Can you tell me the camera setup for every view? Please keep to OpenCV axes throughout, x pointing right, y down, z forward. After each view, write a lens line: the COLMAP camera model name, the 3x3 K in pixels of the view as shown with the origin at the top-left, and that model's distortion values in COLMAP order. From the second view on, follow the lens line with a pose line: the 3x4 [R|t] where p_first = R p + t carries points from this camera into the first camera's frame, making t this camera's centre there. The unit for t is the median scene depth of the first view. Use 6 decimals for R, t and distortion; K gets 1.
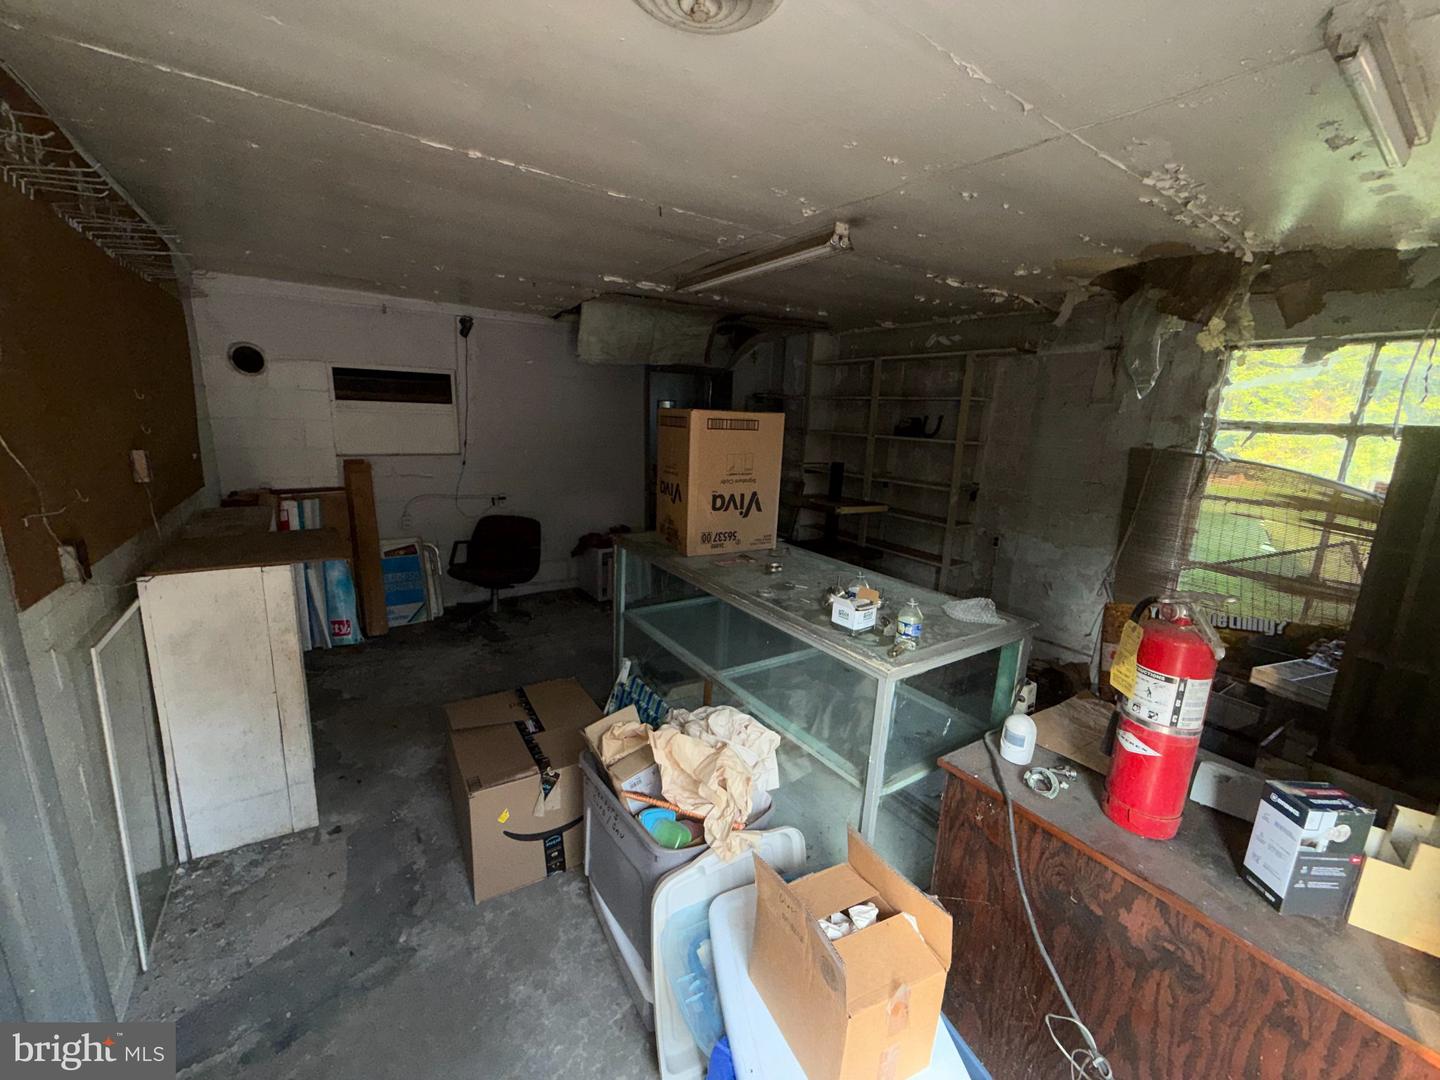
lens RADIAL K [[572.3, 0, 714.3], [0, 572.3, 540.7], [0, 0, 1]] dist [-0.000021, 0.000144]
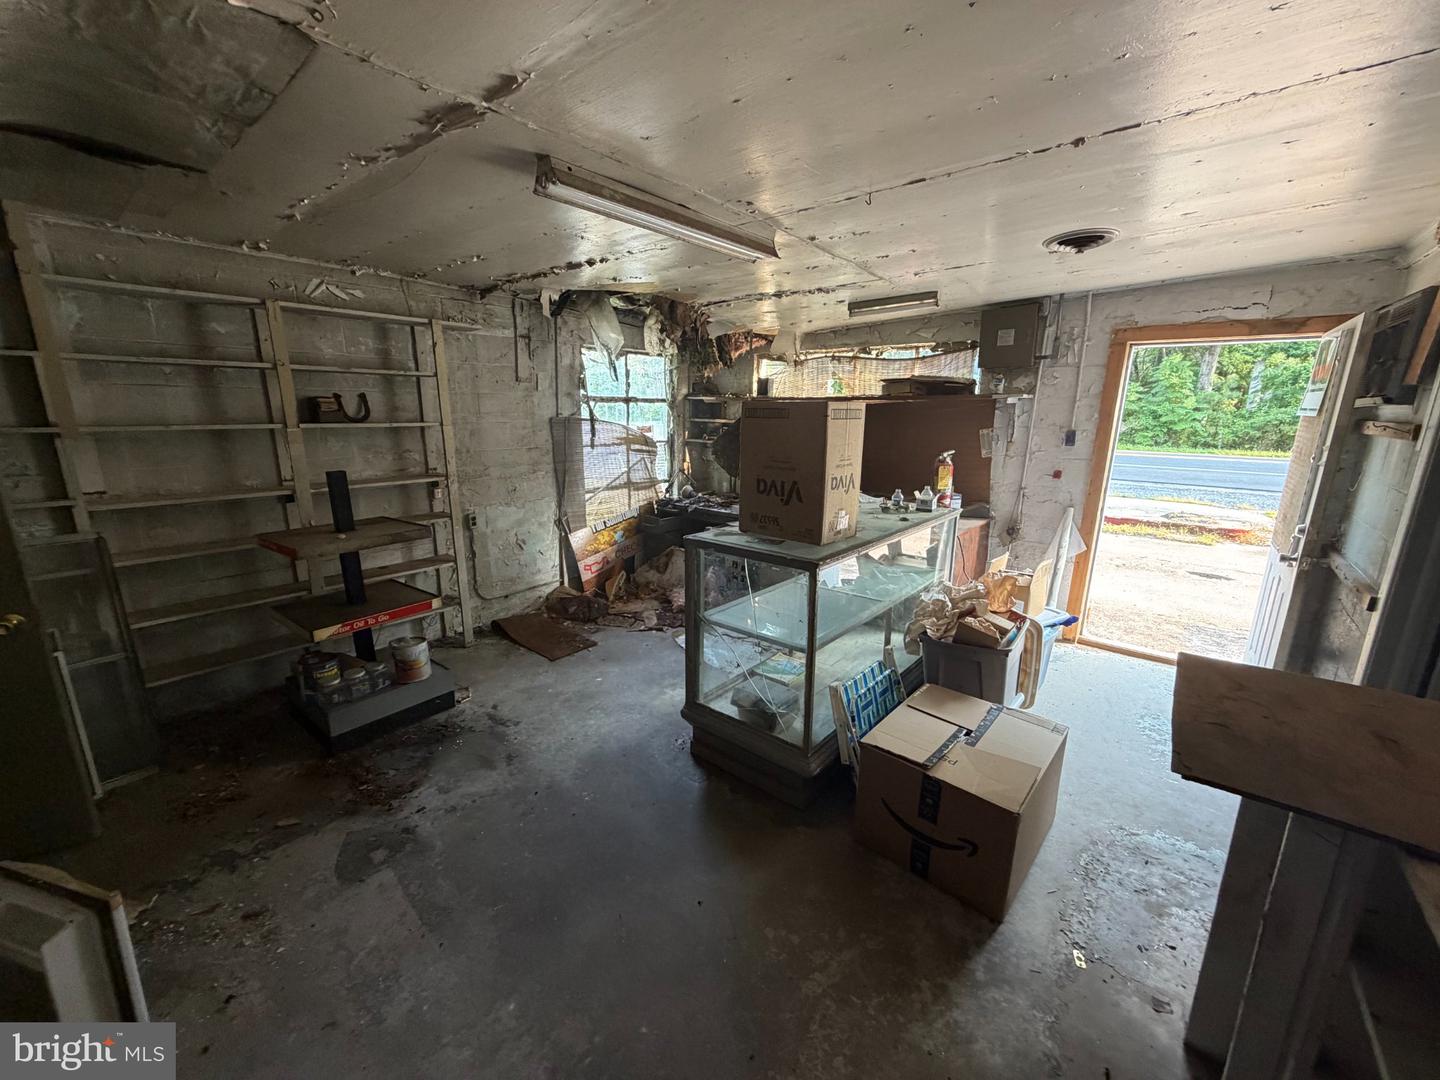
lens RADIAL K [[572.3, 0, 714.3], [0, 572.3, 540.7], [0, 0, 1]] dist [-0.000021, 0.000144]
pose [[-0.282916, -0.261334, 0.922856, -0.991662], [0.188229, 0.928328, 0.320588, -0.371695], [-0.940494, 0.264408, -0.213448, 1.489684]]
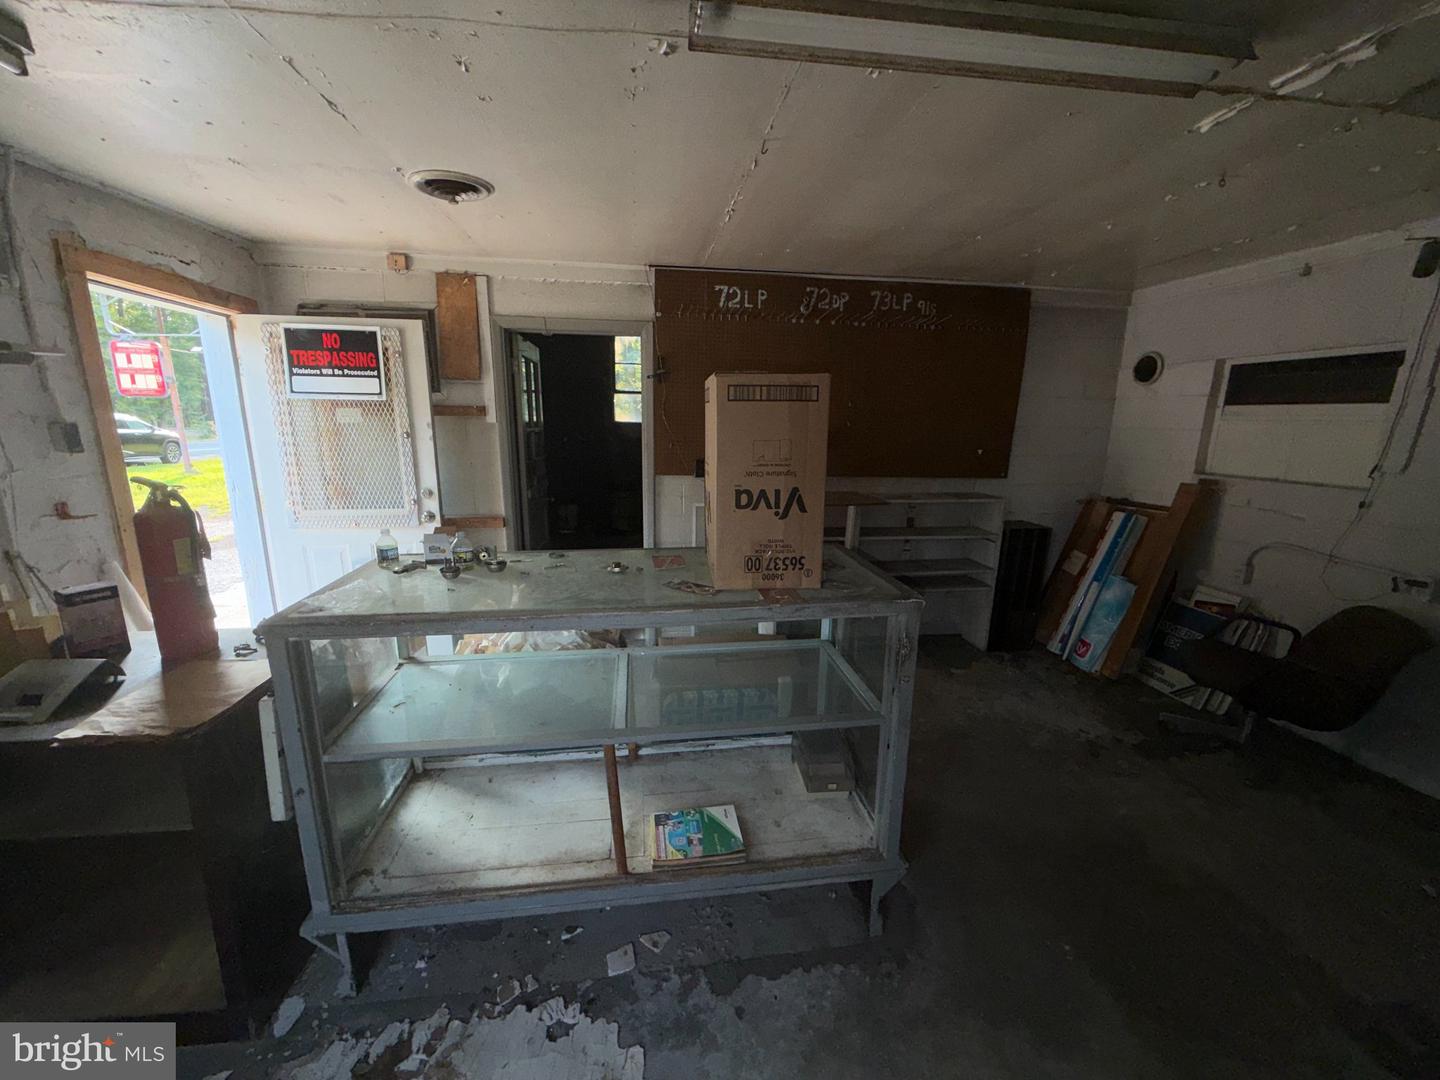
lens RADIAL K [[572.3, 0, 714.3], [0, 572.3, 540.7], [0, 0, 1]] dist [-0.000021, 0.000144]
pose [[-0.443119, 0.146807, -0.884360, 0.670855], [-0.226590, 0.936125, 0.268935, -0.203725], [0.867353, 0.319558, -0.381550, 1.240413]]
